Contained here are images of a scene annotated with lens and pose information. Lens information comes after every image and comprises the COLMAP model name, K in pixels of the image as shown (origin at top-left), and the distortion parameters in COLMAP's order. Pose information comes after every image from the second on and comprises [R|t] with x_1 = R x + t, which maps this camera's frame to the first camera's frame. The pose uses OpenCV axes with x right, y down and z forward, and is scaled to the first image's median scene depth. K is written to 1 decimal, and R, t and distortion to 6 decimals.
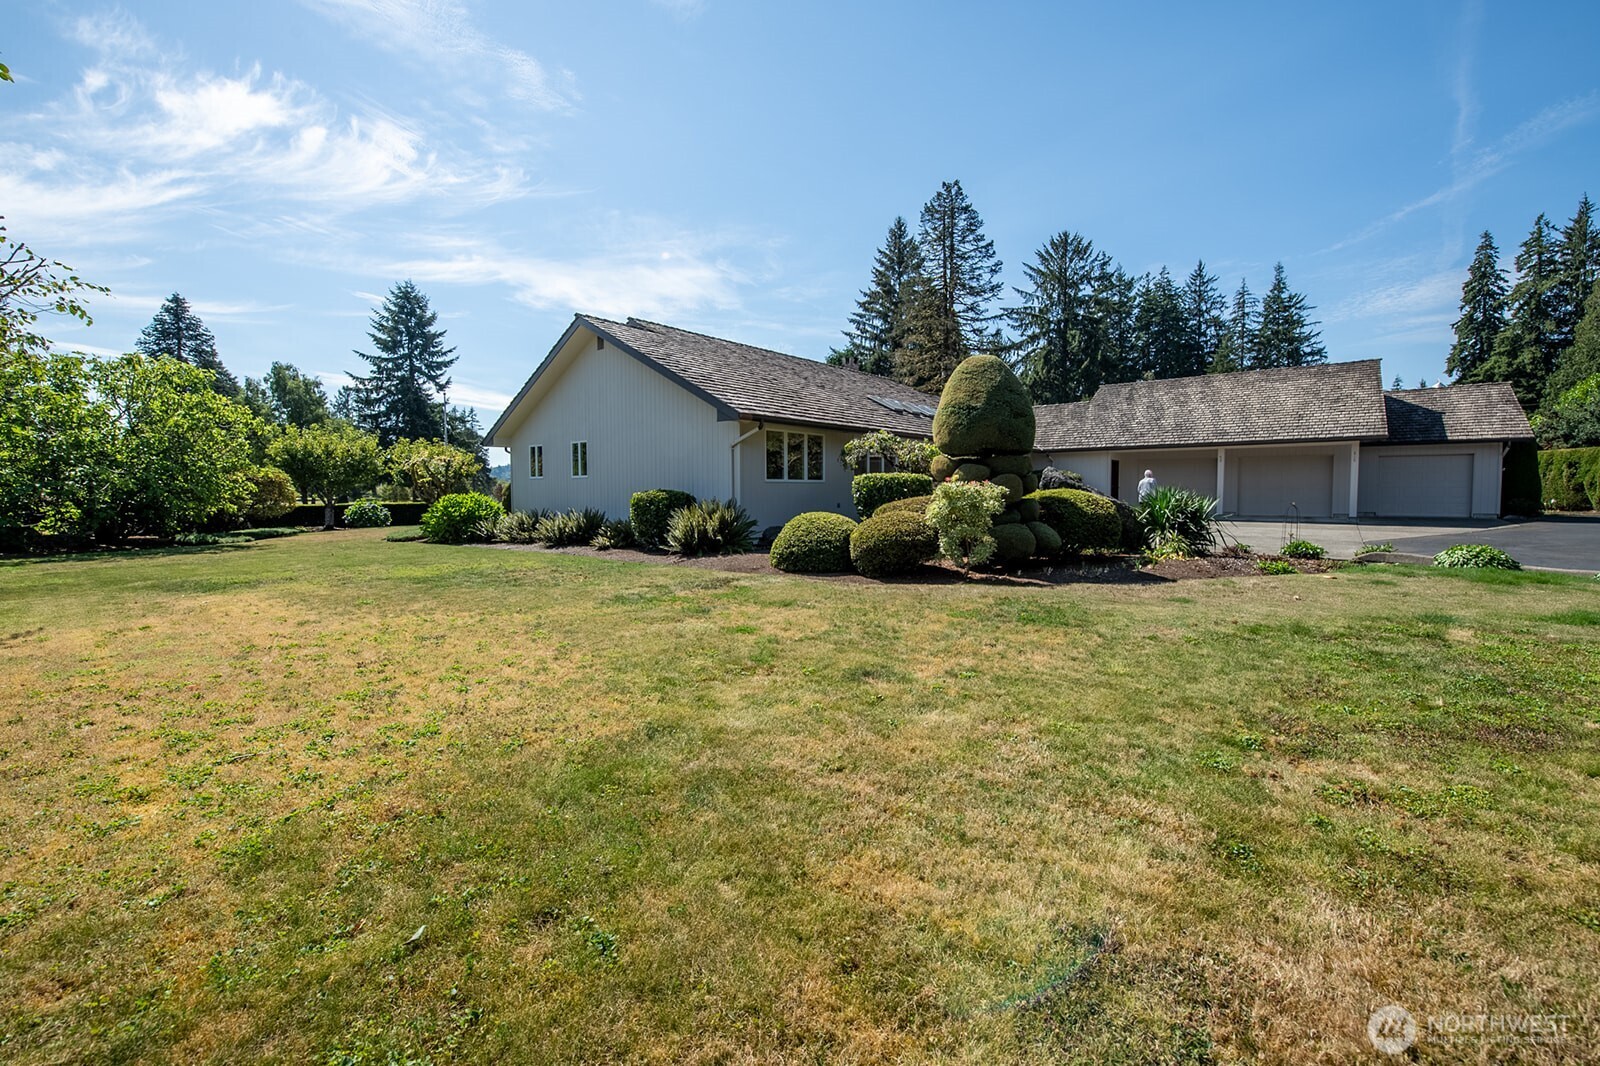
lens RADIAL K [[641.7, 0, 806.6], [0, 641.7, 522.4], [0, 0, 1]] dist [-0.016011, -0.000194]
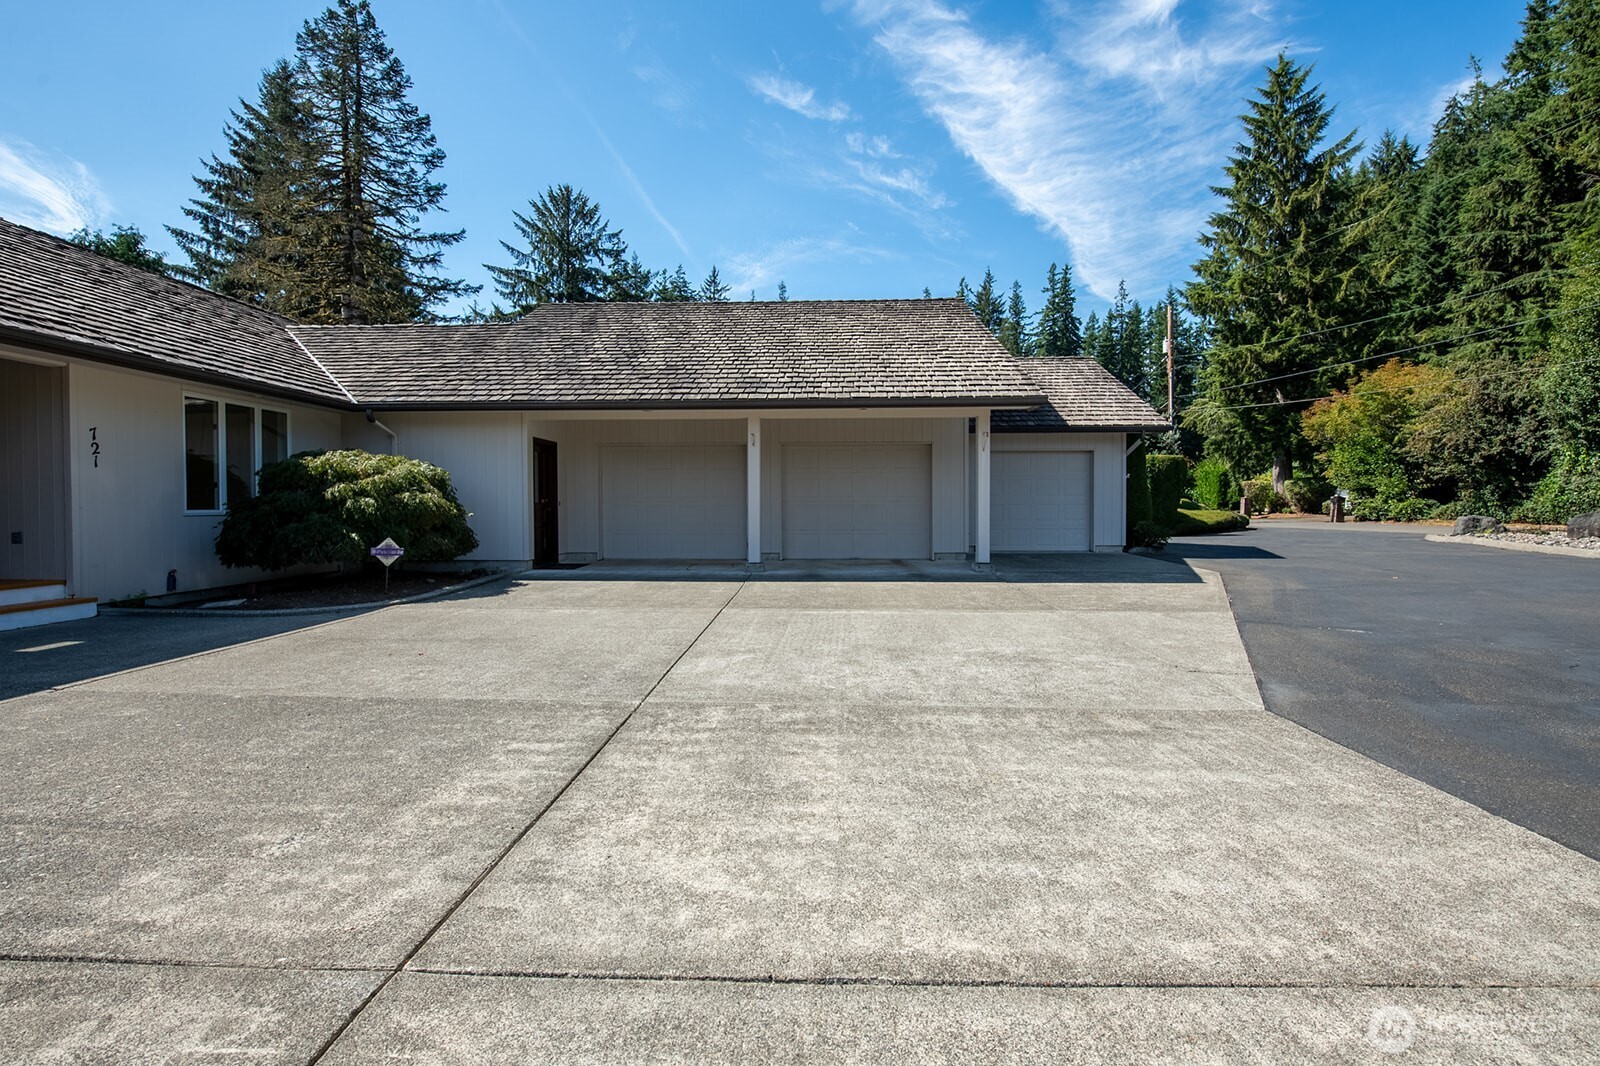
lens RADIAL K [[734.2, 0, 797.9], [0, 734.2, 512.6], [0, 0, 1]] dist [-0.001909, -0.000396]
pose [[0.790667, -0.002275, 0.612242, 0.068938], [0.028612, 0.999038, -0.033237, -0.005636], [-0.611577, 0.043797, 0.789972, 0.110571]]
